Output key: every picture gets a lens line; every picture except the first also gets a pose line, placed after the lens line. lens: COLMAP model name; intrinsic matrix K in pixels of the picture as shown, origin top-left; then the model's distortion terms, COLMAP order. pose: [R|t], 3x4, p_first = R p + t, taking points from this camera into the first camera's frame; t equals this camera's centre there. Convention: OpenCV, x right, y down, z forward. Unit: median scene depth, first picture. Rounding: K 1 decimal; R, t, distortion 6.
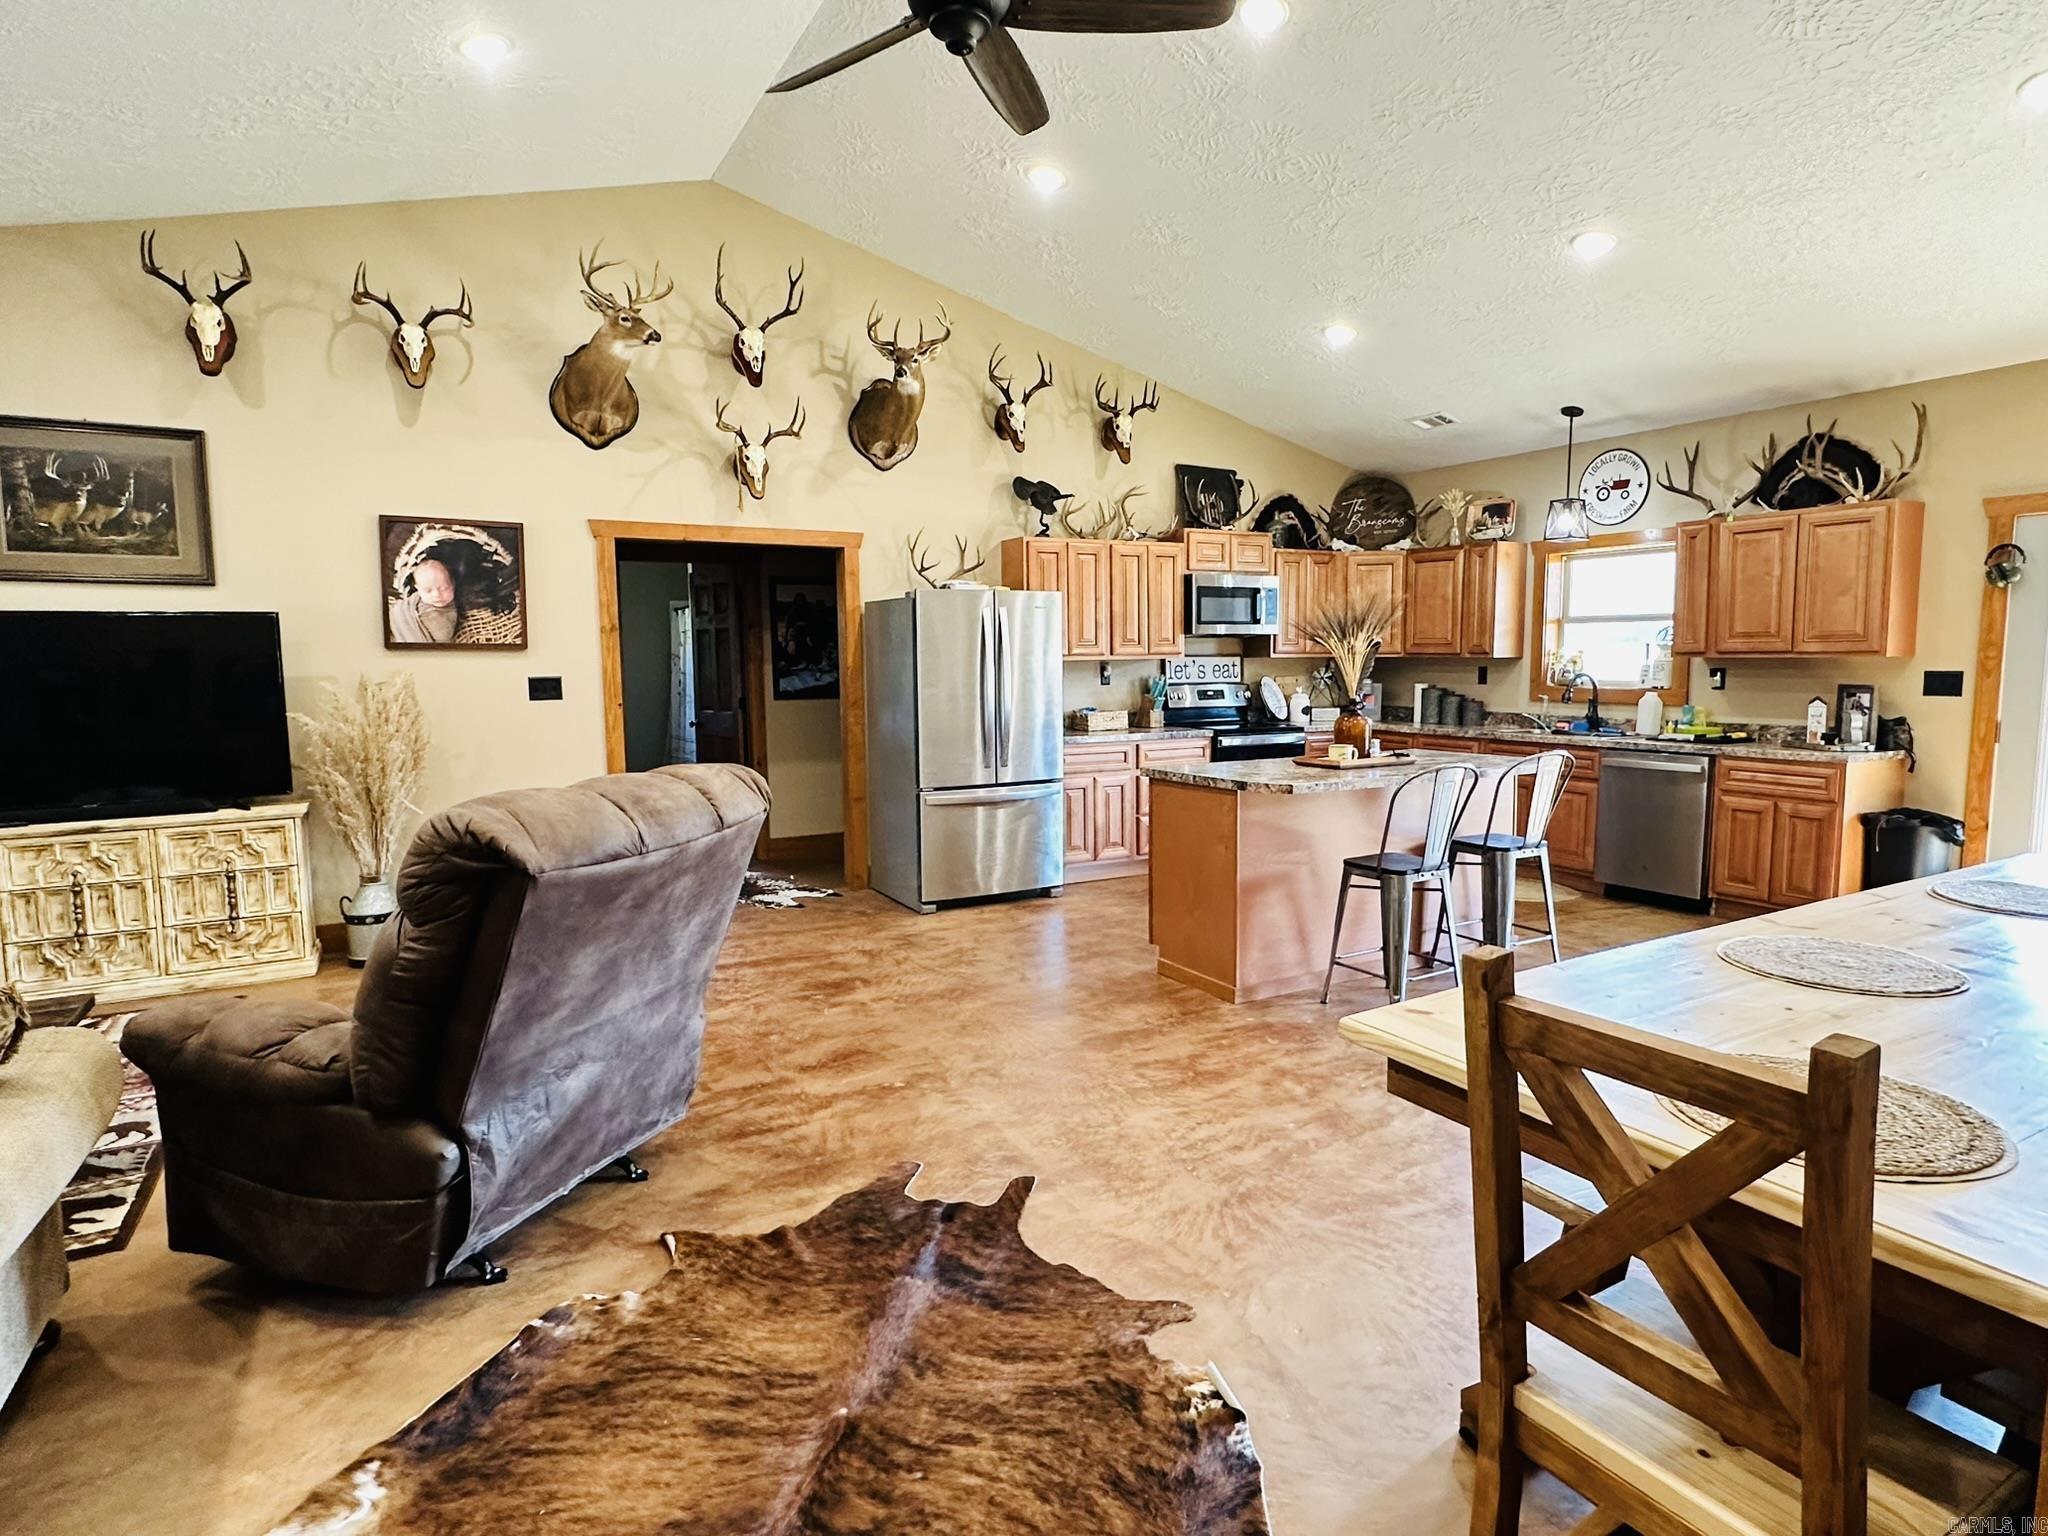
lens RADIAL K [[1103.3, 0, 1024.0], [0, 1103.3, 768.0], [0, 0, 1]] dist [-0.003742, -0.000769]
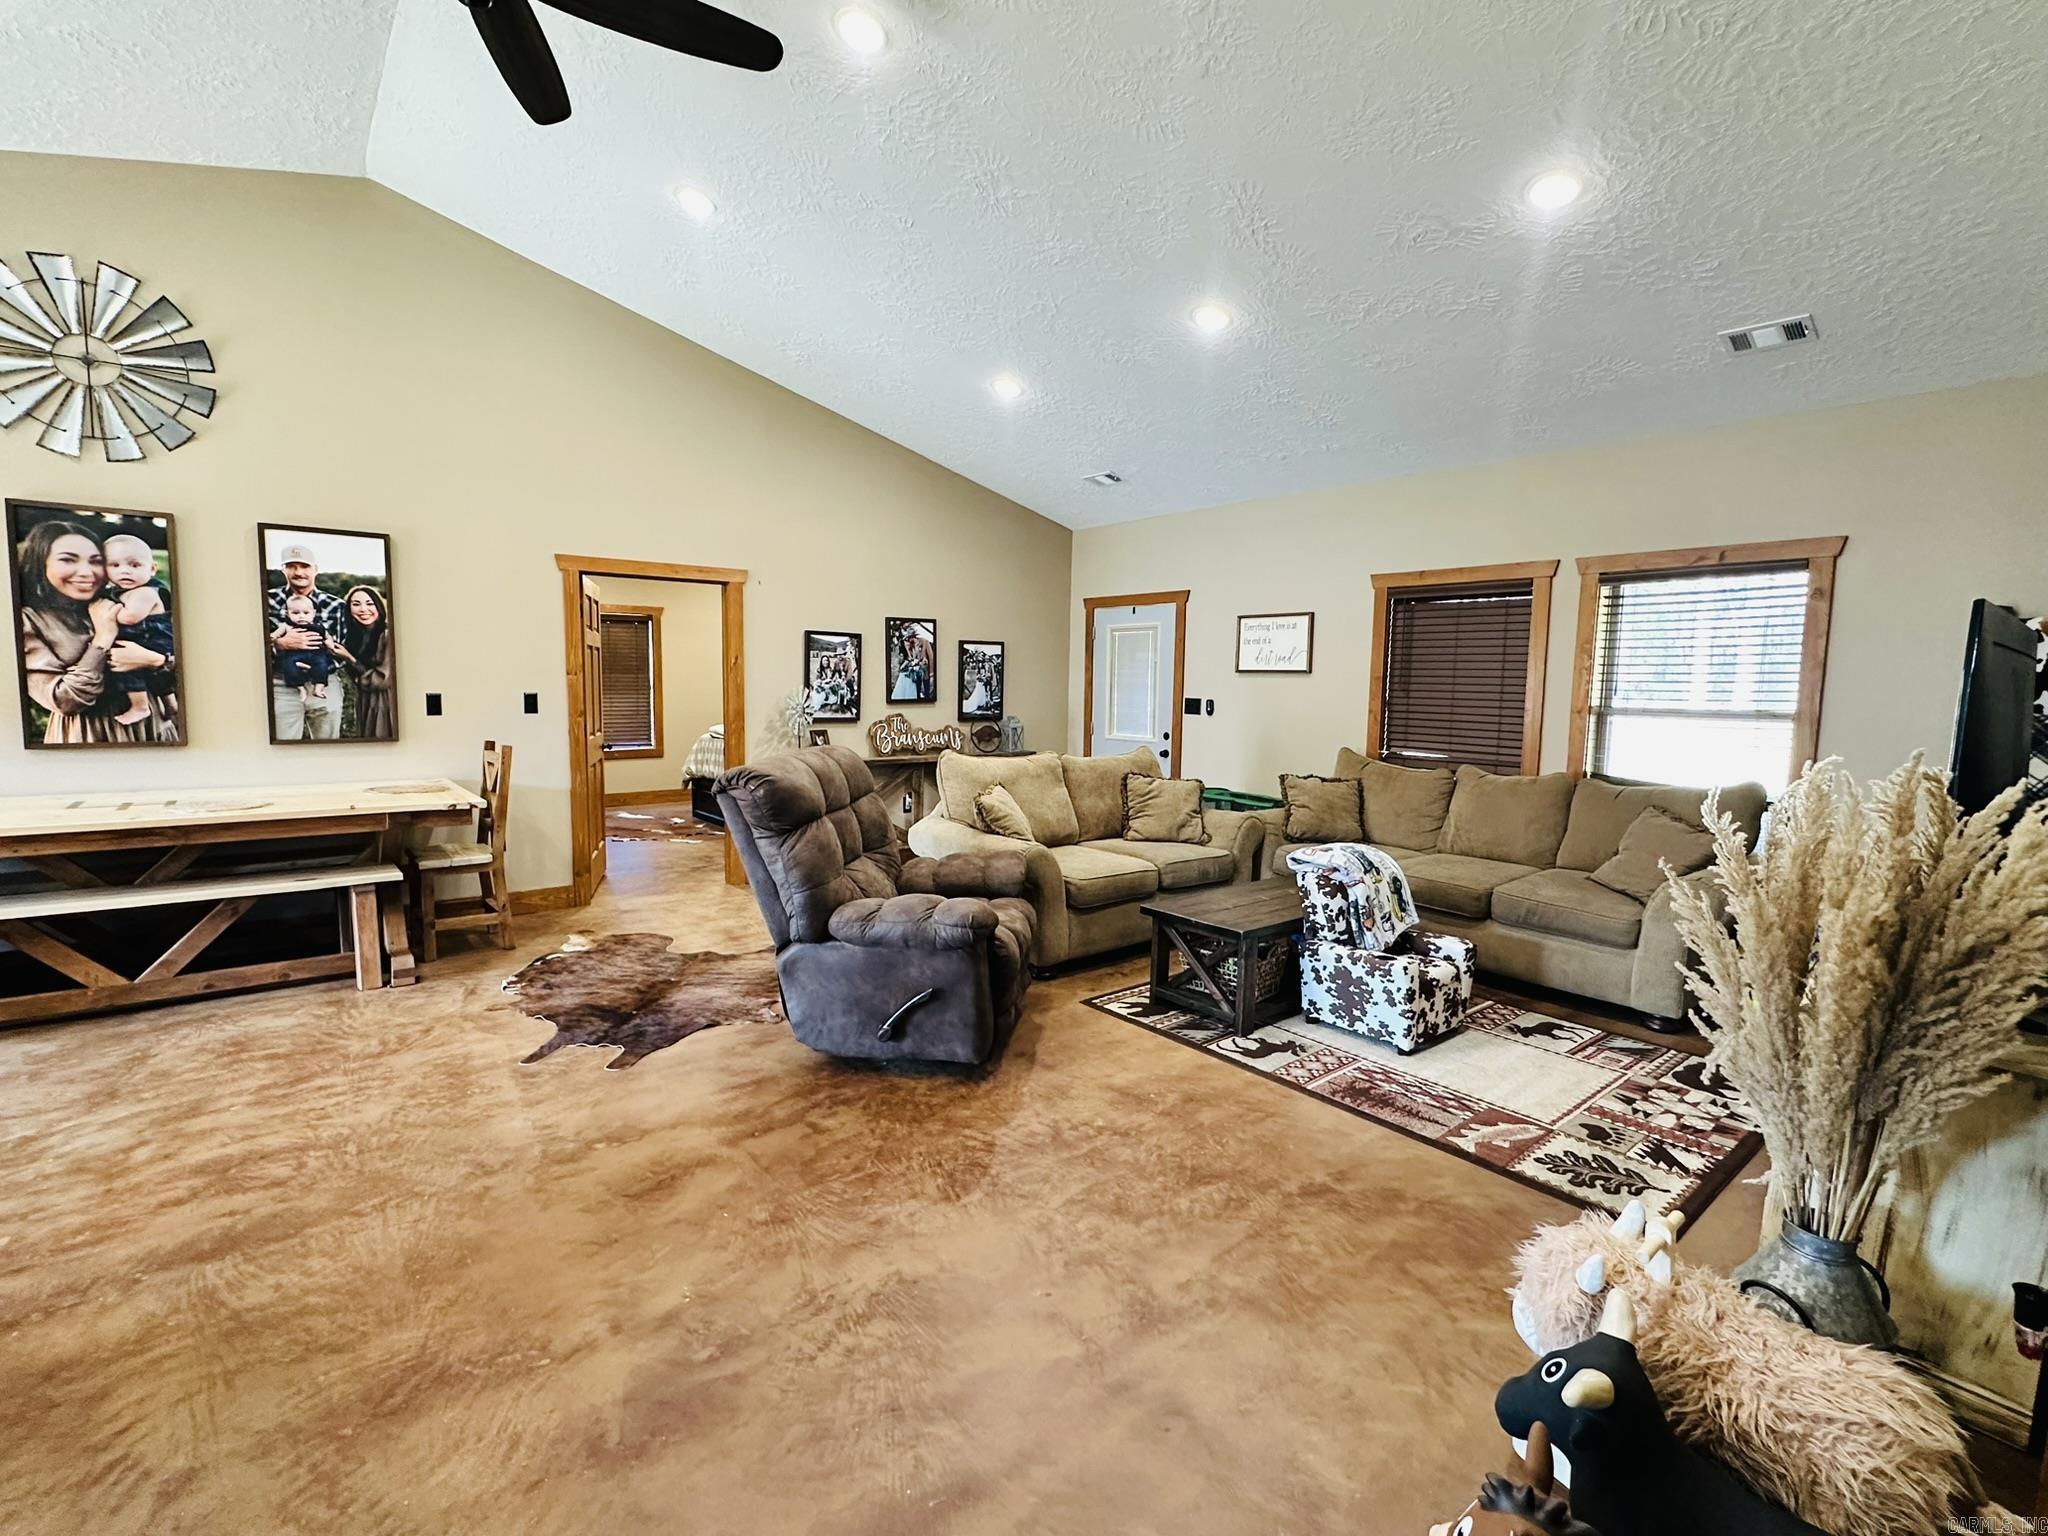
lens RADIAL K [[932.5, 0, 1024.0], [0, 932.5, 768.0], [0, 0, 1]] dist [-0.001739, 0.000022]
pose [[-0.983912, 0.009708, -0.178390, -0.192110], [-0.026930, 0.979054, 0.201811, -0.111724], [0.176612, 0.203369, -0.963042, 1.031884]]
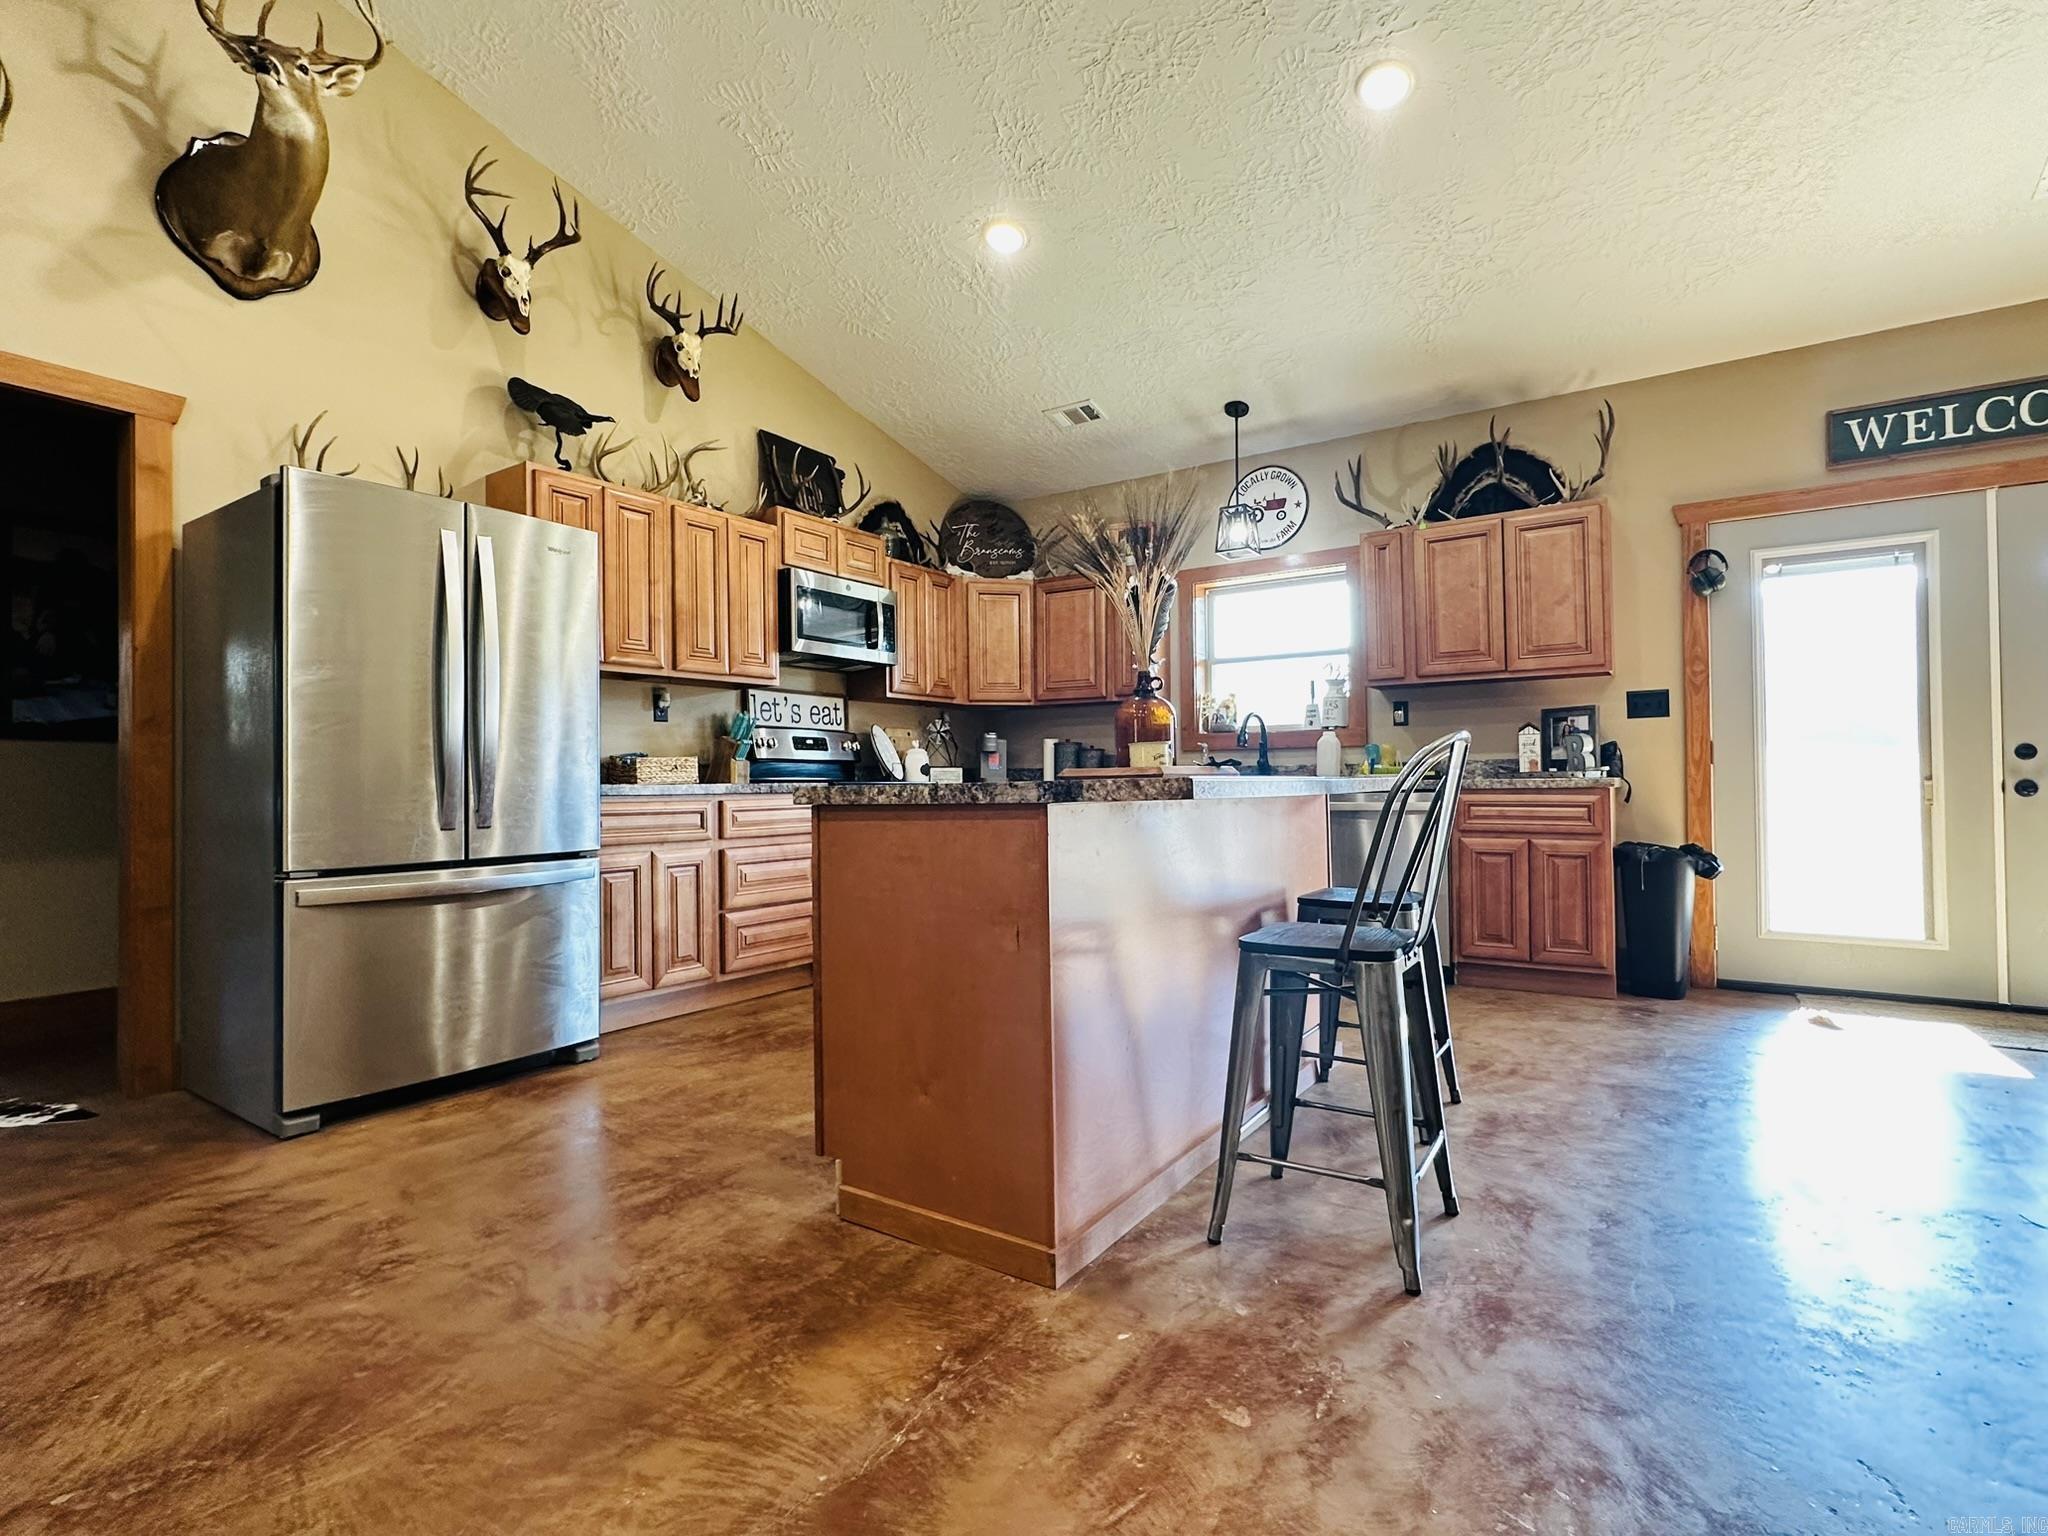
lens RADIAL K [[977.8, 0, 1024.0], [0, 977.8, 768.0], [0, 0, 1]] dist [-0.006014, 0.001057]
pose [[0.890125, 0.005683, 0.455682, -0.000453], [0.049458, 0.992812, -0.108992, 0.034025], [-0.453026, 0.119553, 0.883445, 0.449657]]
